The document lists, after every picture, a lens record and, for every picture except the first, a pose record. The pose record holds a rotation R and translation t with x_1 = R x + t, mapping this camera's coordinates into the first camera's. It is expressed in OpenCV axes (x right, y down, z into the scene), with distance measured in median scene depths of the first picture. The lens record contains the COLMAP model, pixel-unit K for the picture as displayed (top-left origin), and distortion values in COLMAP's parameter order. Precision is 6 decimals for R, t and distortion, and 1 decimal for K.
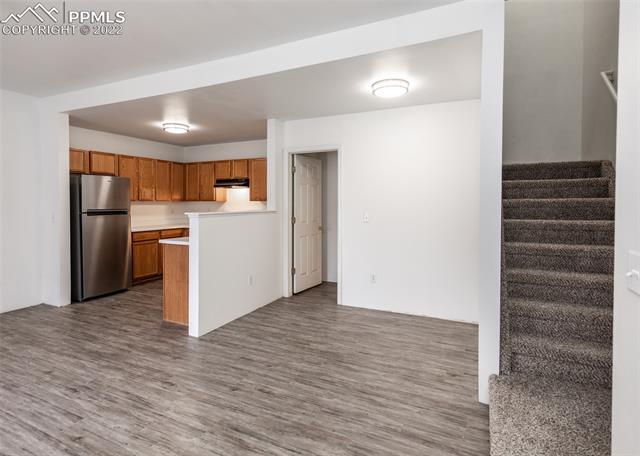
lens RADIAL K [[380.8, 0, 306.0], [0, 380.8, 200.7], [0, 0, 1]] dist [-0.004003, 0.003406]
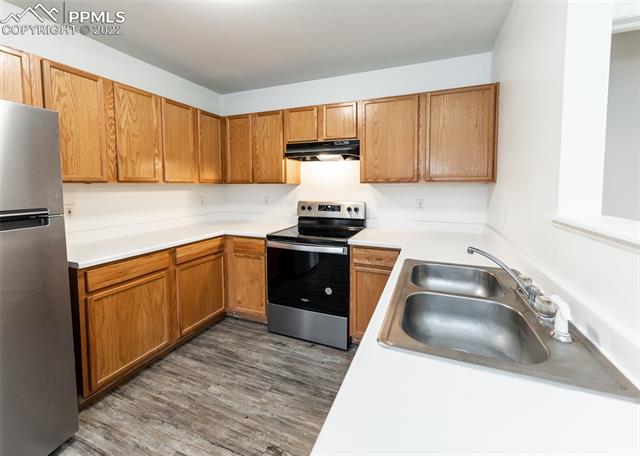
lens RADIAL K [[251.3, 0, 332.3], [0, 251.3, 192.6], [0, 0, 1]] dist [0.017892, 0.000226]
pose [[0.990807, -0.006399, 0.135129, -0.282729], [0.001823, 0.999421, 0.033963, 0.002360], [-0.135269, -0.033404, 0.990246, 0.814184]]
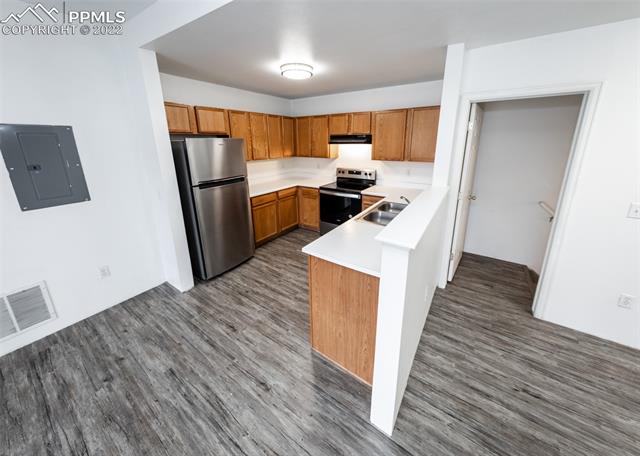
lens RADIAL K [[233.8, 0, 318.9], [0, 233.8, 192.8], [0, 0, 1]] dist [0.006071, -0.000370]
pose [[0.994814, 0.012578, -0.100934, -0.261477], [0.010979, 0.973249, 0.229491, -0.064463], [0.101121, -0.229409, 0.968063, 0.522812]]
